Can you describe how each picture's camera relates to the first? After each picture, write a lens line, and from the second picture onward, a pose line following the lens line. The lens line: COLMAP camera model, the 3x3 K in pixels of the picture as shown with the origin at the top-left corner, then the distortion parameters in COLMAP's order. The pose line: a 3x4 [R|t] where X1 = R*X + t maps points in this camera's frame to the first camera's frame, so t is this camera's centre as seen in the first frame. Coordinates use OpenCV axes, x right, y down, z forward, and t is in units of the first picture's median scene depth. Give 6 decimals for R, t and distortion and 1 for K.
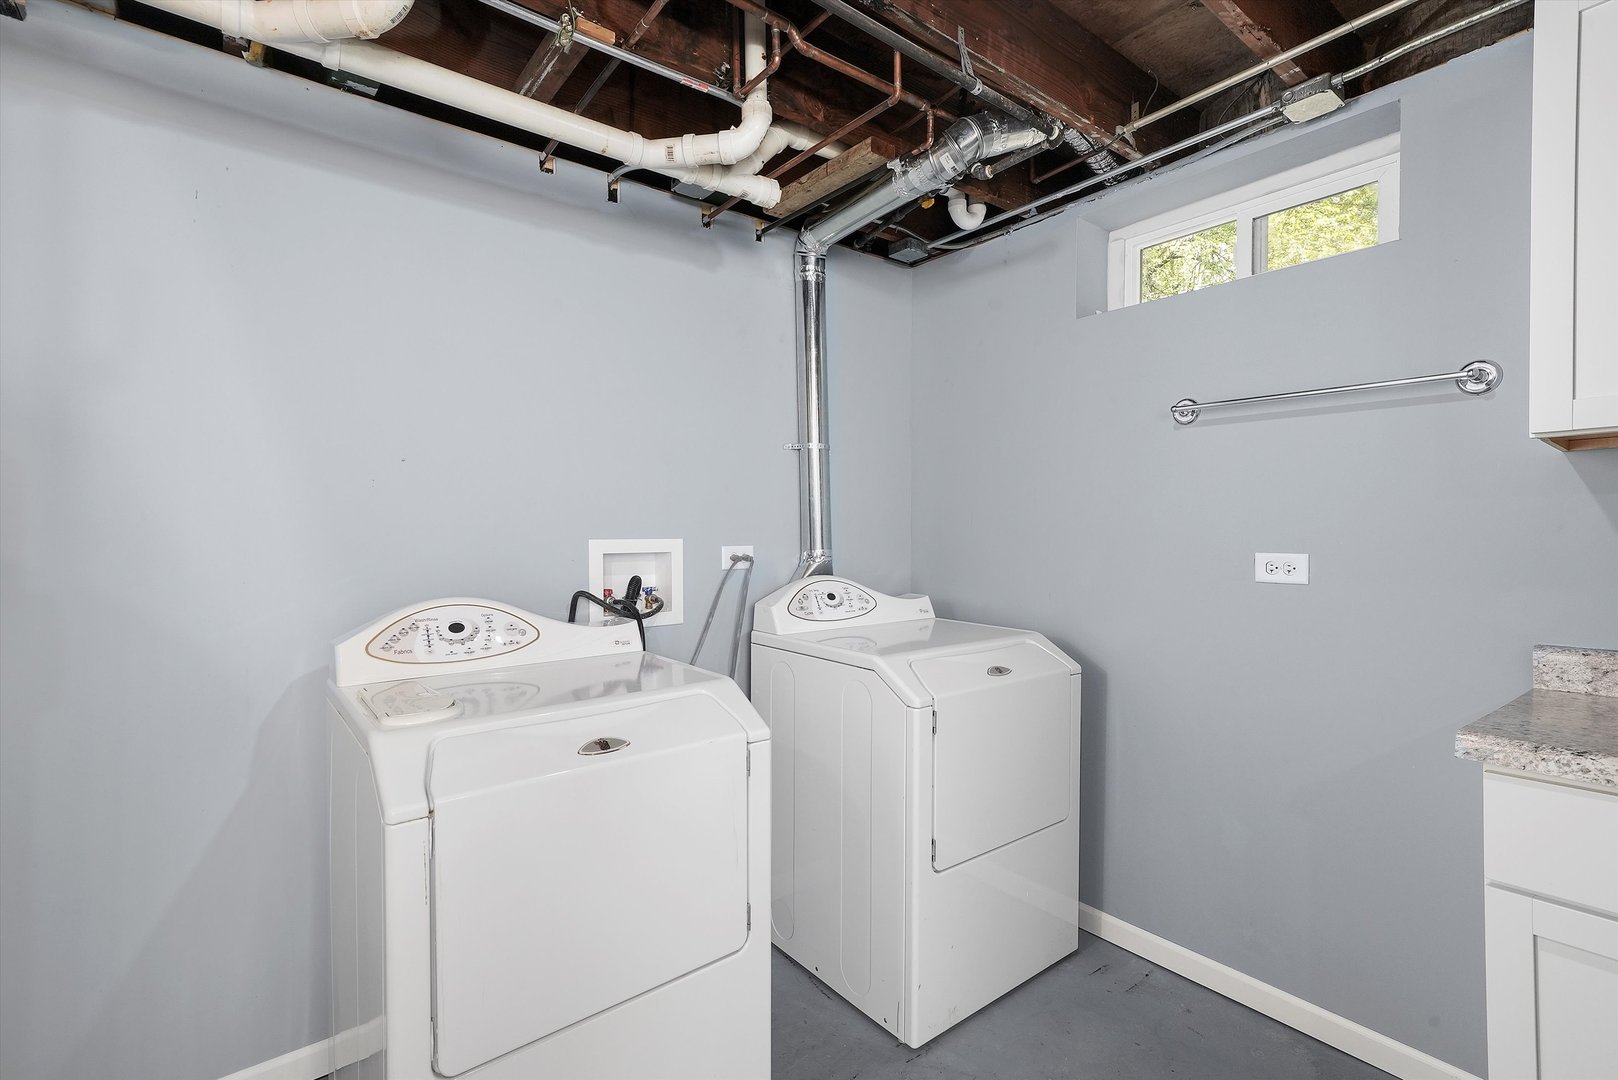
lens RADIAL K [[738.8, 0, 813.8], [0, 738.8, 539.8], [0, 0, 1]] dist [-0.000323, -0.000002]
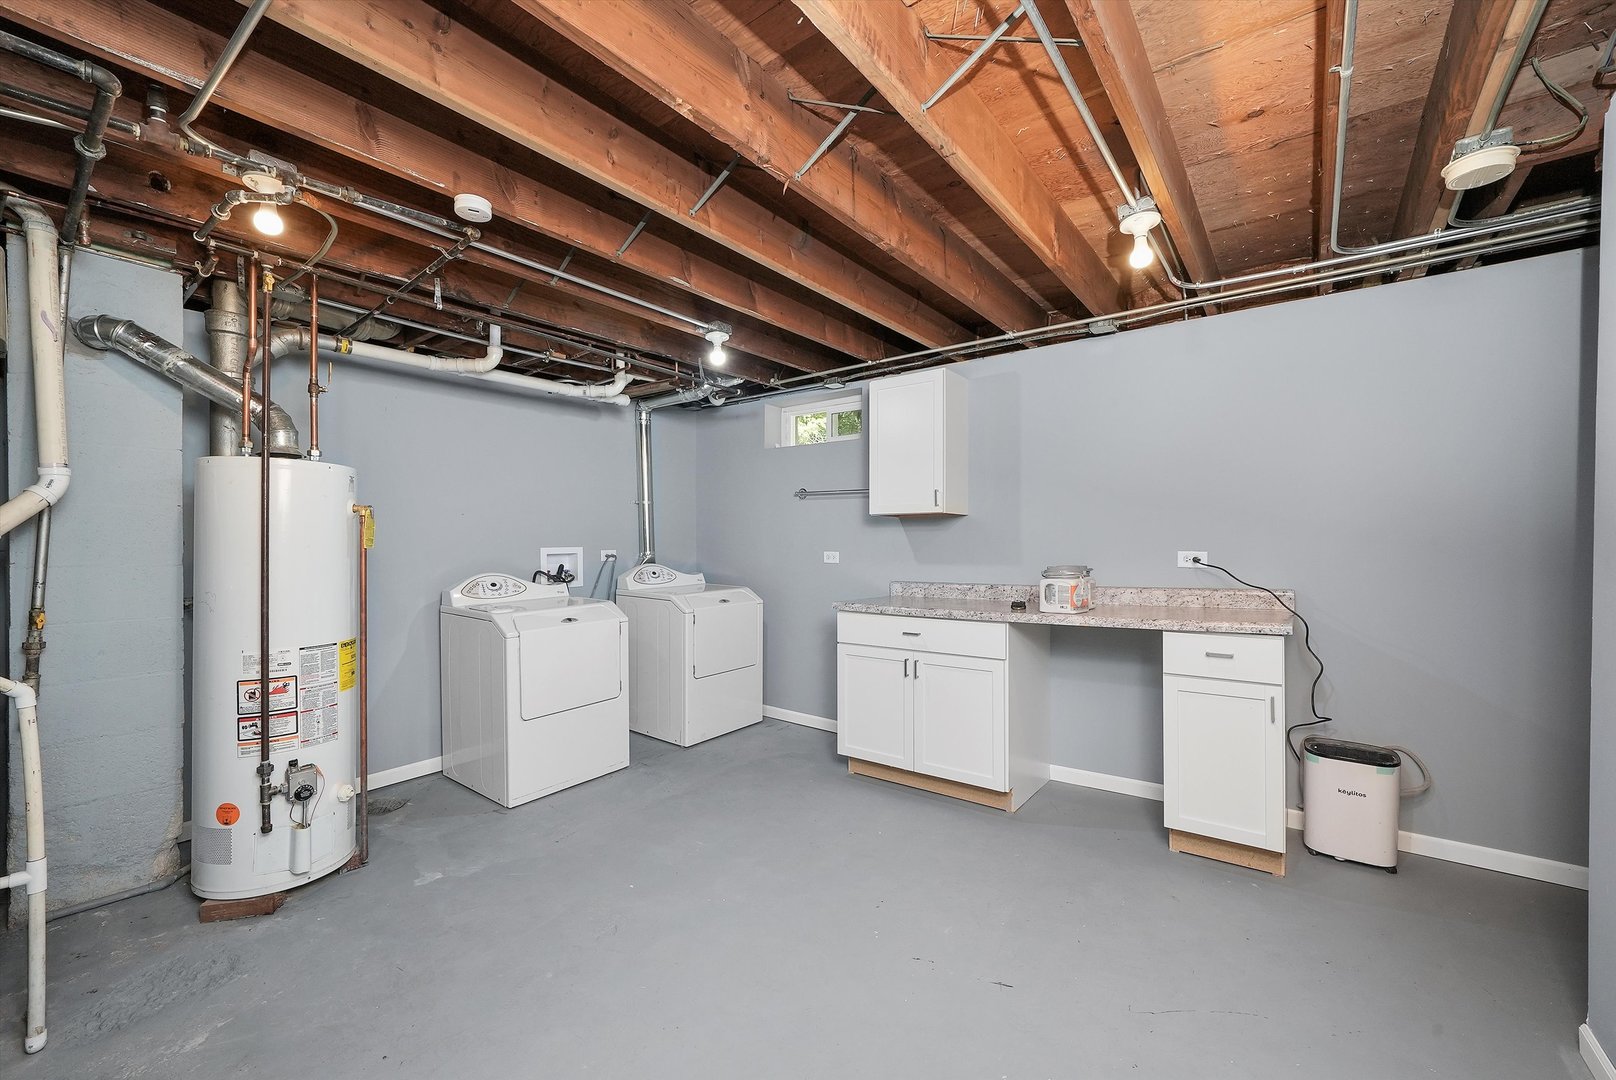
lens RADIAL K [[618.0, 0, 797.4], [0, 618.0, 544.5], [0, 0, 1]] dist [-0.002296, -0.000175]
pose [[0.972952, -0.005193, 0.230950, 0.014936], [0.004857, 0.999986, 0.002026, -0.009080], [-0.230958, -0.000849, 0.972963, -0.898754]]
